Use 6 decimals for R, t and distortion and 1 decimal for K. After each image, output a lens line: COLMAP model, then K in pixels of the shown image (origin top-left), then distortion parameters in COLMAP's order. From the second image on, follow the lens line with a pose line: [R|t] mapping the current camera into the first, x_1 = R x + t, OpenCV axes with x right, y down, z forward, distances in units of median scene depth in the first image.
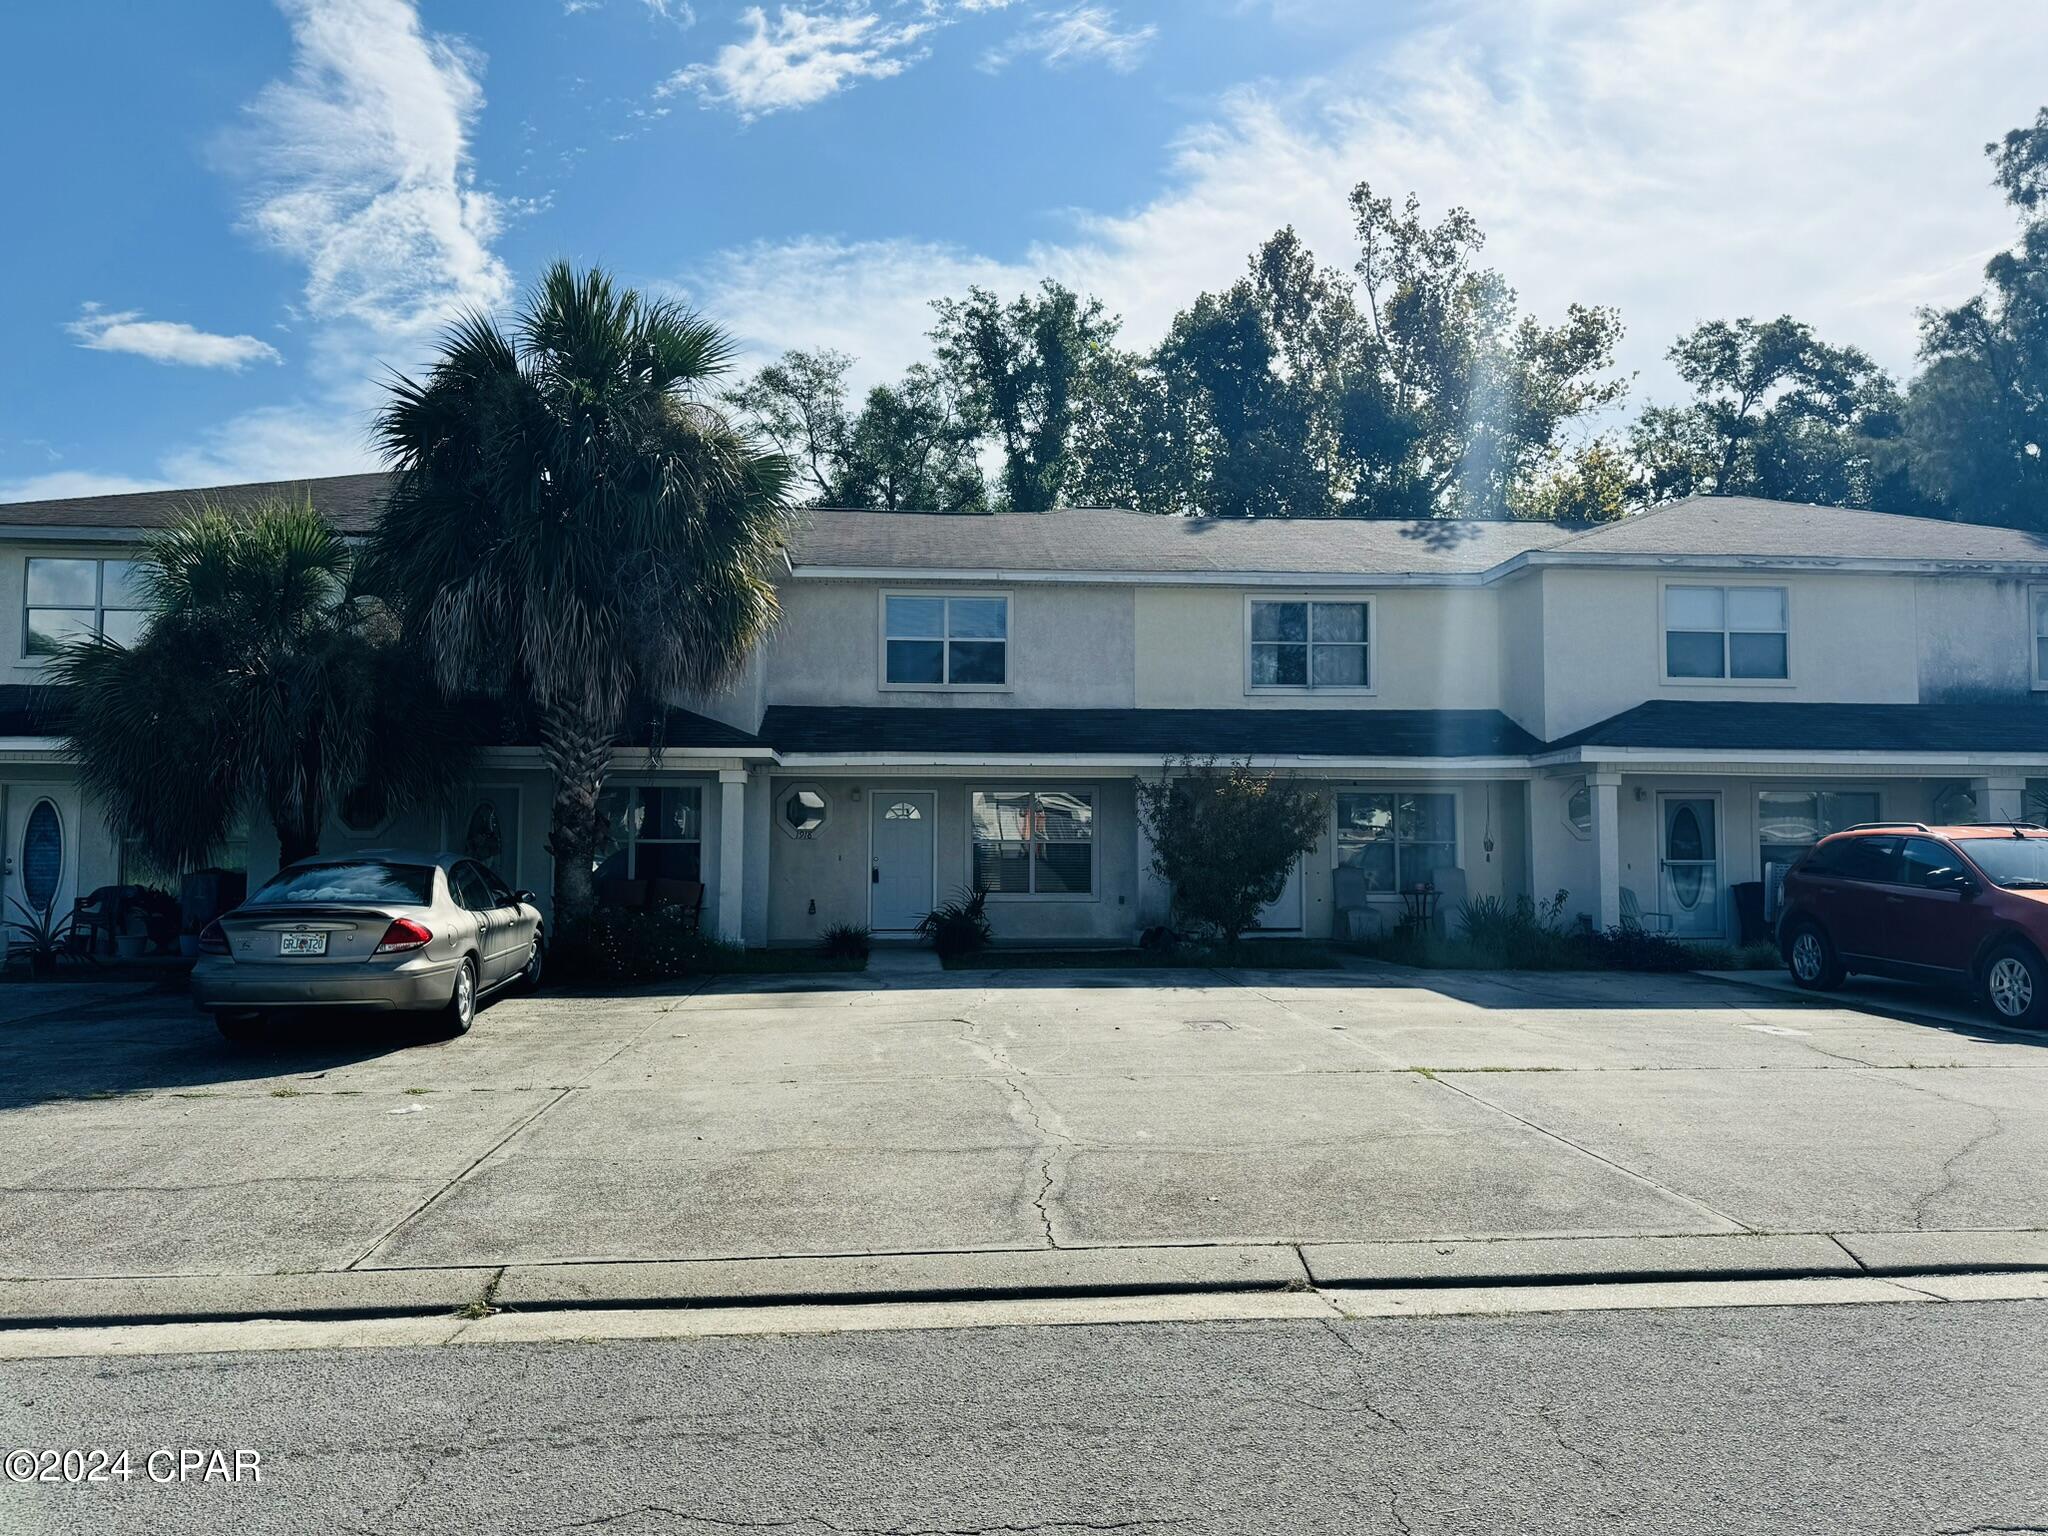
lens RADIAL K [[1434.9, 0, 1024.0], [0, 1434.9, 768.0], [0, 0, 1]] dist [0.151476, -0.276135]
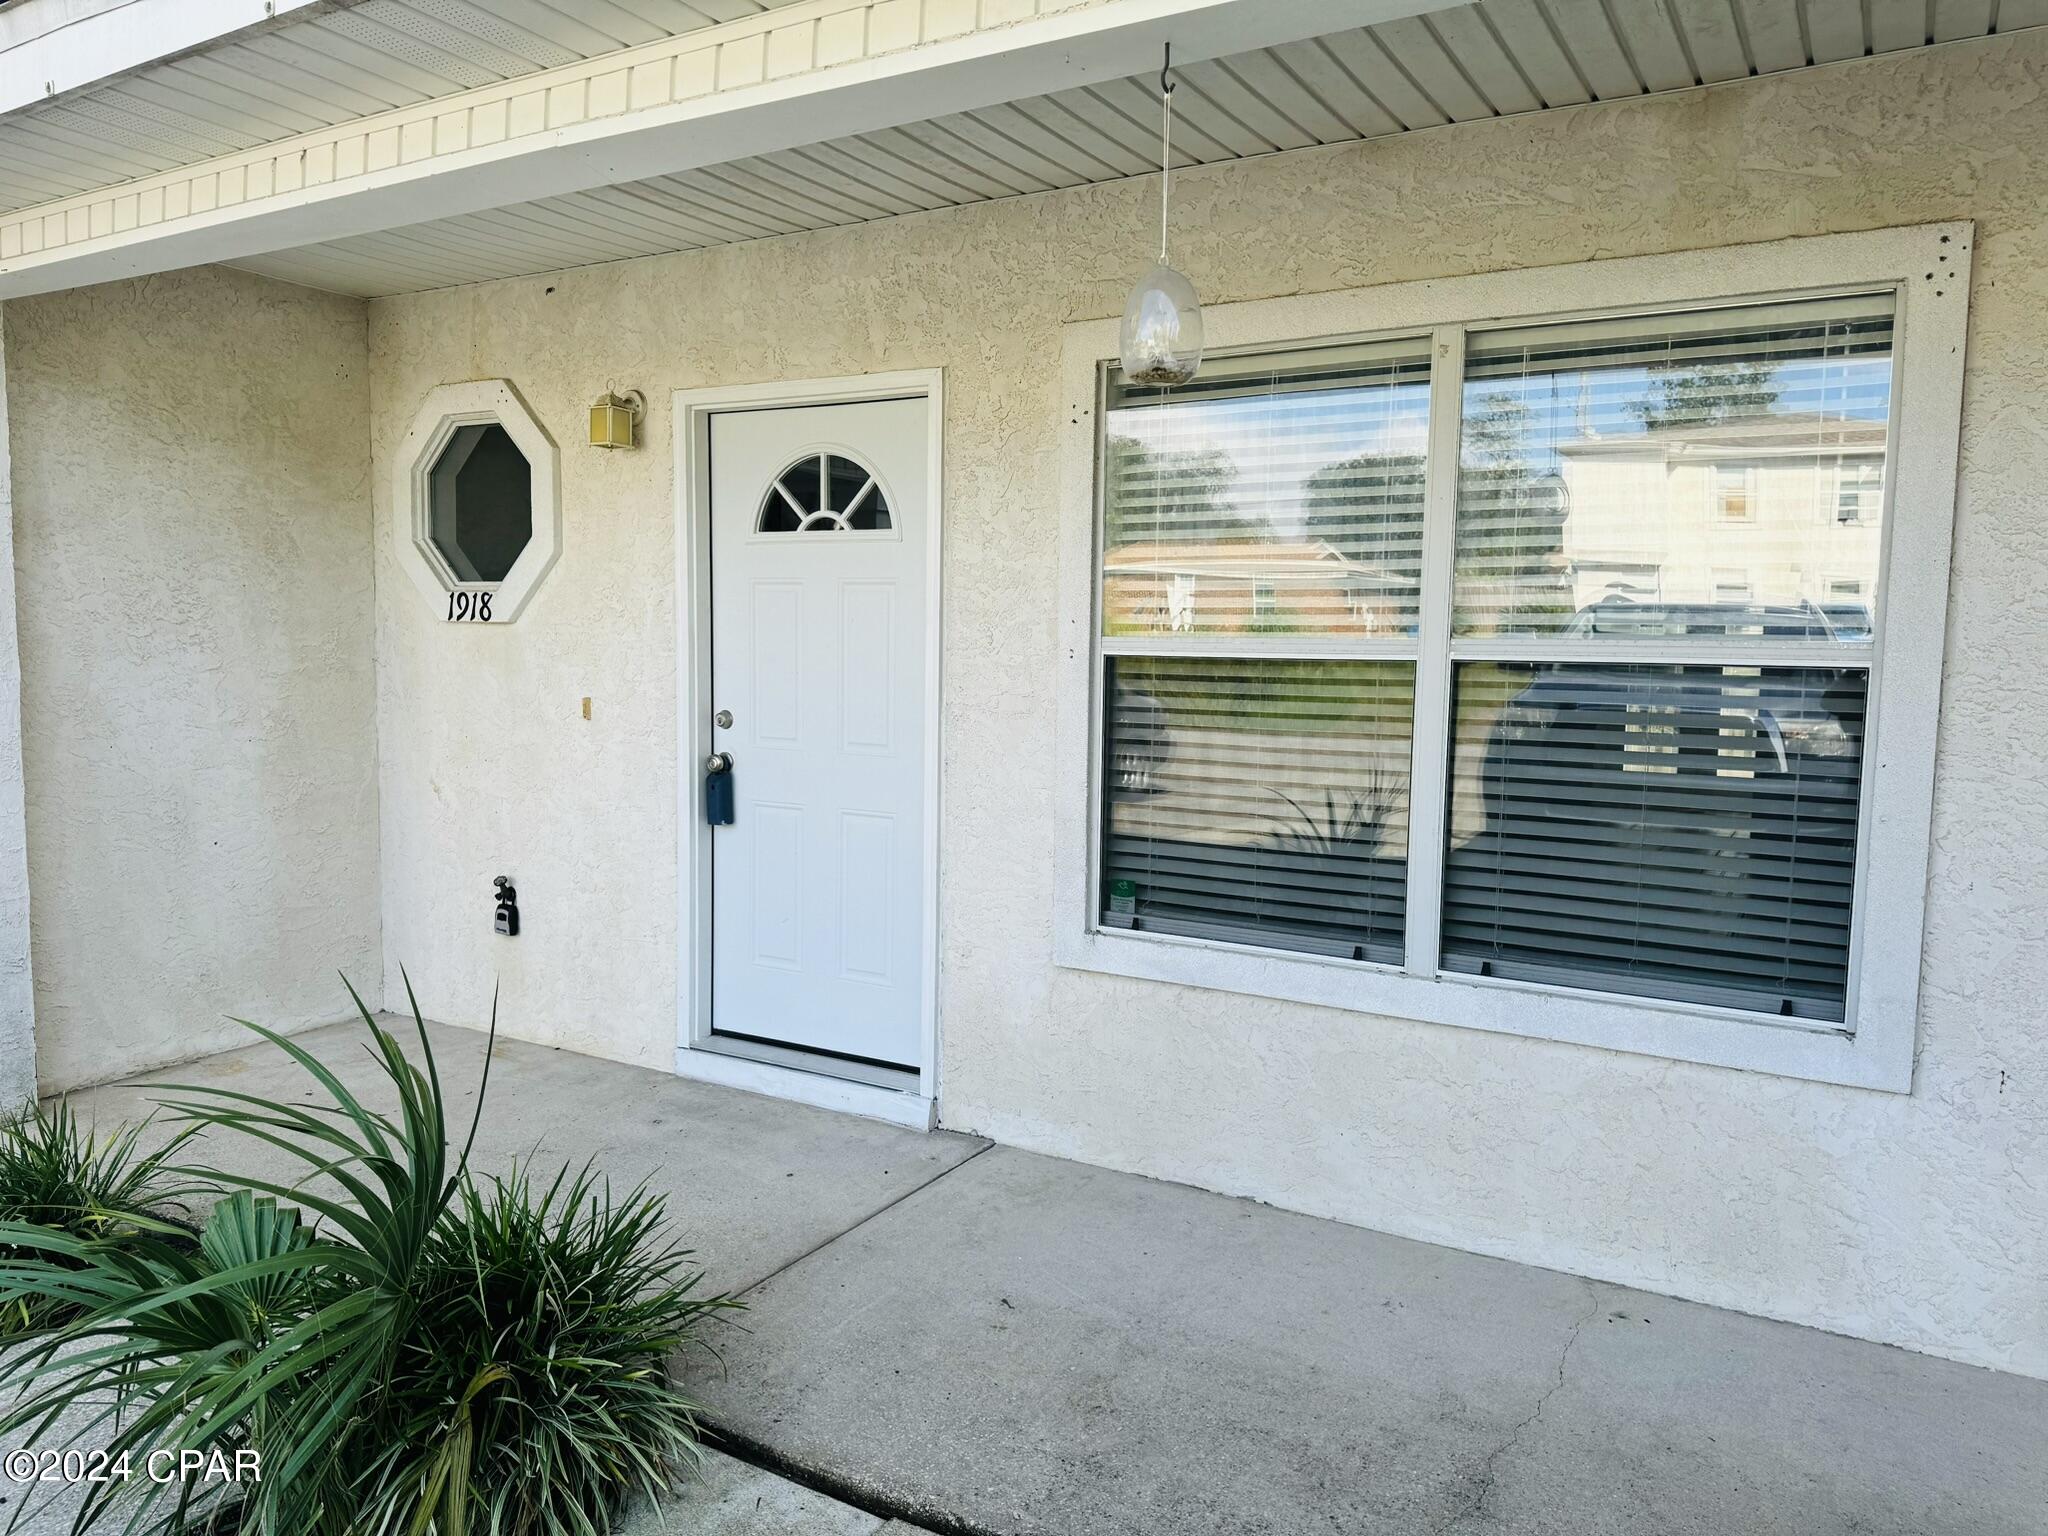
lens RADIAL K [[1428.5, 0, 1050.5], [0, 1428.5, 760.7], [0, 0, 1]] dist [0.097707, -0.097041]
pose [[0.821980, 0.060089, -0.566337, 0.061893], [0.027569, 0.989054, 0.144953, 0.038788], [0.568848, -0.134762, 0.811327, 0.841159]]
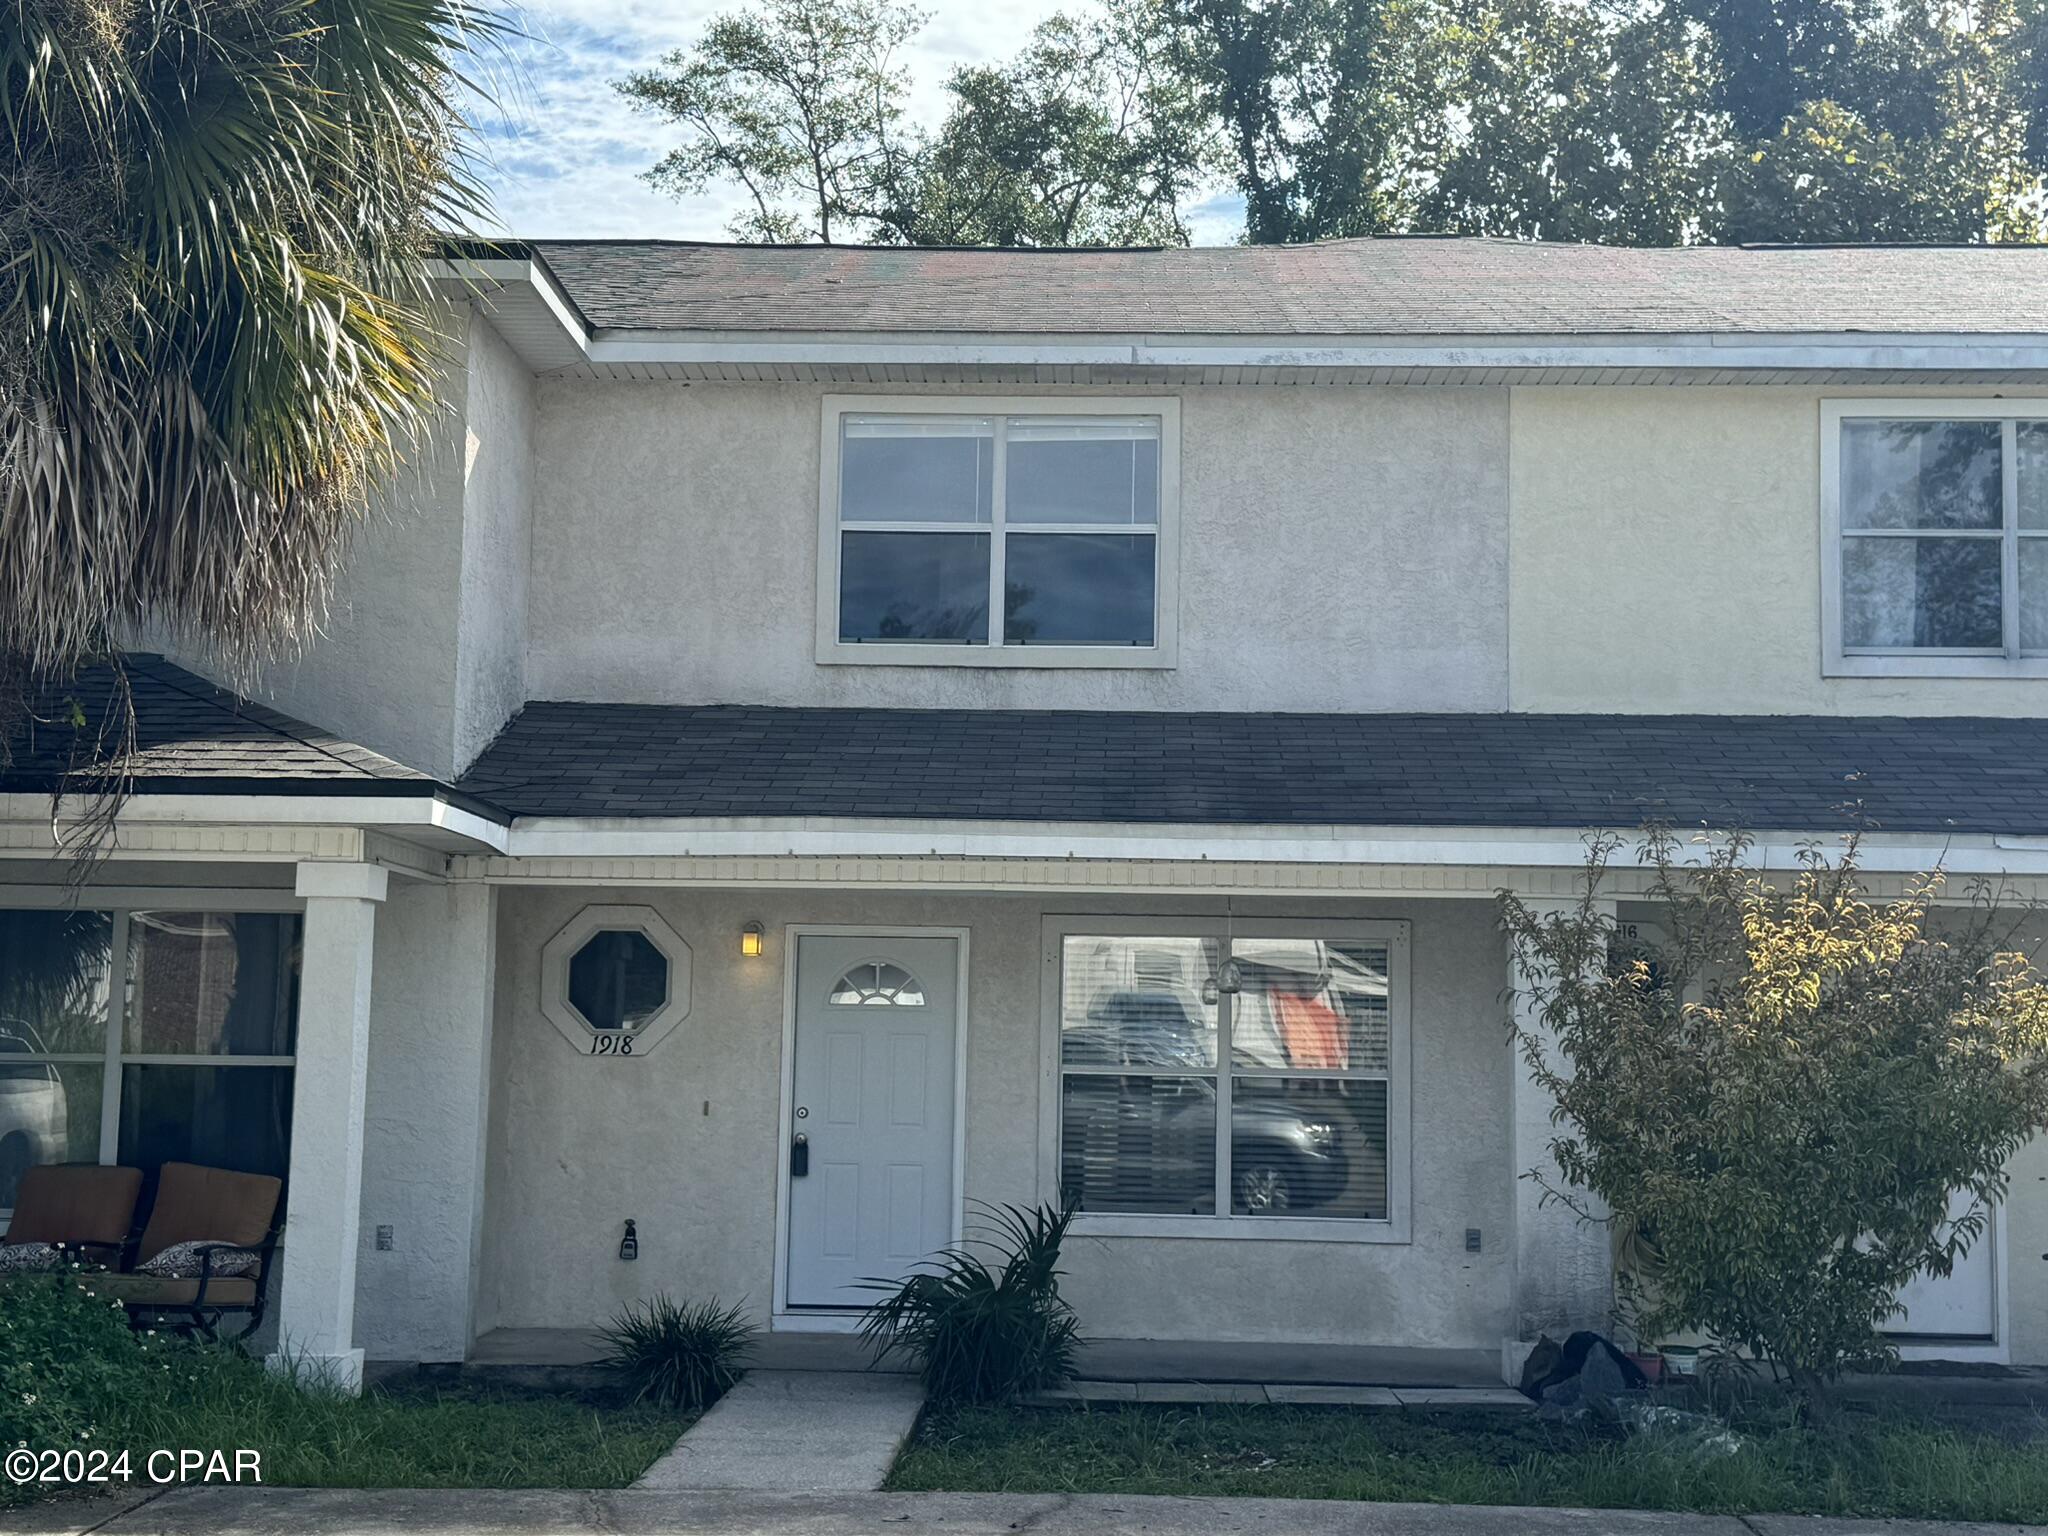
lens RADIAL K [[2645.4, 0, 1015.5], [0, 2645.4, 775.8], [0, 0, 1]] dist [0.201441, -0.281374]
pose [[0.992503, 0.003040, -0.122179, 0.035512], [-0.008964, 0.998809, -0.047962, 0.008486], [0.121888, 0.048698, 0.991349, 0.315853]]
